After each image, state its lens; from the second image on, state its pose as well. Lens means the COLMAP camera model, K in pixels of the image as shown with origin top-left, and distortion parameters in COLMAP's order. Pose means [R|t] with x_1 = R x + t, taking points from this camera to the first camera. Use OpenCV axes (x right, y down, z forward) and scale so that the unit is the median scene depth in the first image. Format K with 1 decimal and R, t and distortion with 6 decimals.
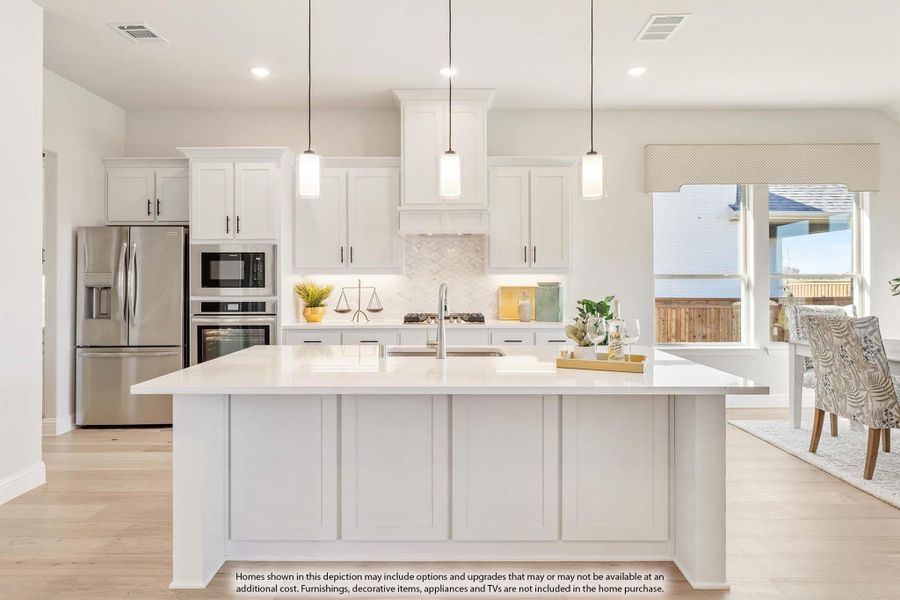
lens RADIAL K [[533.4, 0, 448.1], [0, 533.4, 280.4], [0, 0, 1]] dist [0.003003, 0.004170]
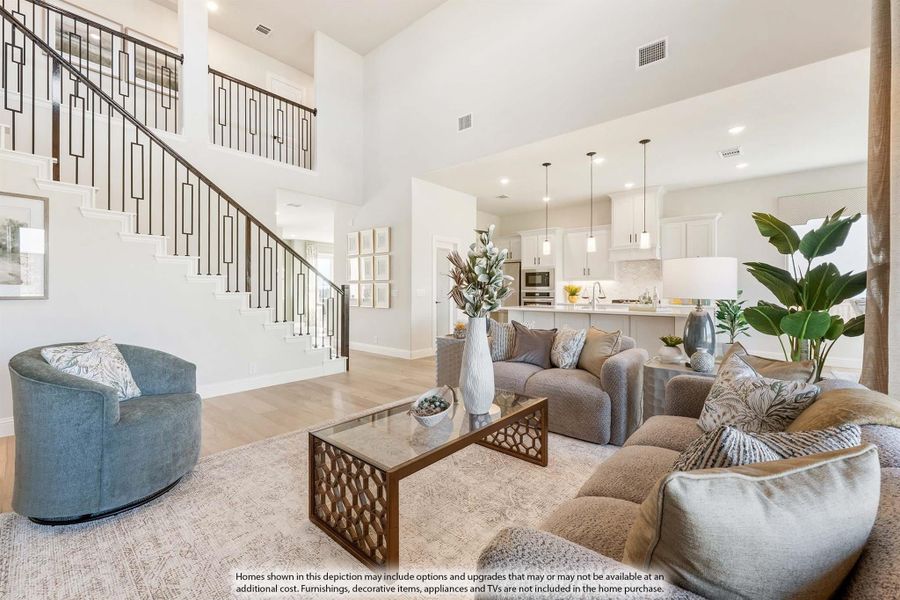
lens RADIAL K [[365.1, 0, 447.3], [0, 365.1, 288.1], [0, 0, 1]] dist [0.001585, 0.000397]
pose [[0.761282, -0.000622, -0.648421, 0.344512], [-0.000156, 0.999999, -0.001143, 0.020675], [0.648421, 0.000972, 0.761281, -0.506318]]
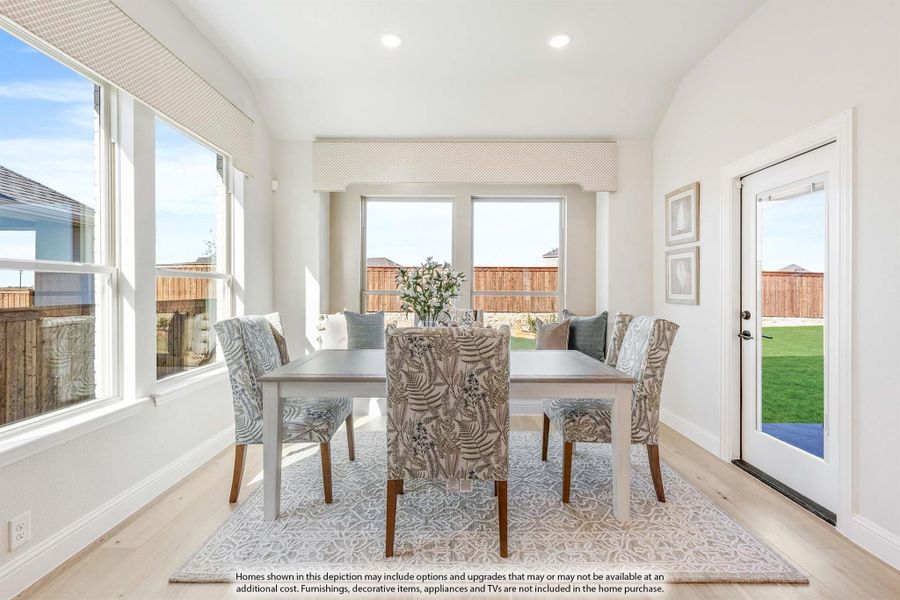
lens RADIAL K [[407.7, 0, 456.5], [0, 407.7, 295.8], [0, 0, 1]] dist [0.012289, -0.000092]
pose [[-0.015051, -0.005828, 0.999870, 0.148907], [-0.004907, 0.999971, 0.005755, 0.014799], [-0.999875, -0.004820, -0.015079, 0.649658]]
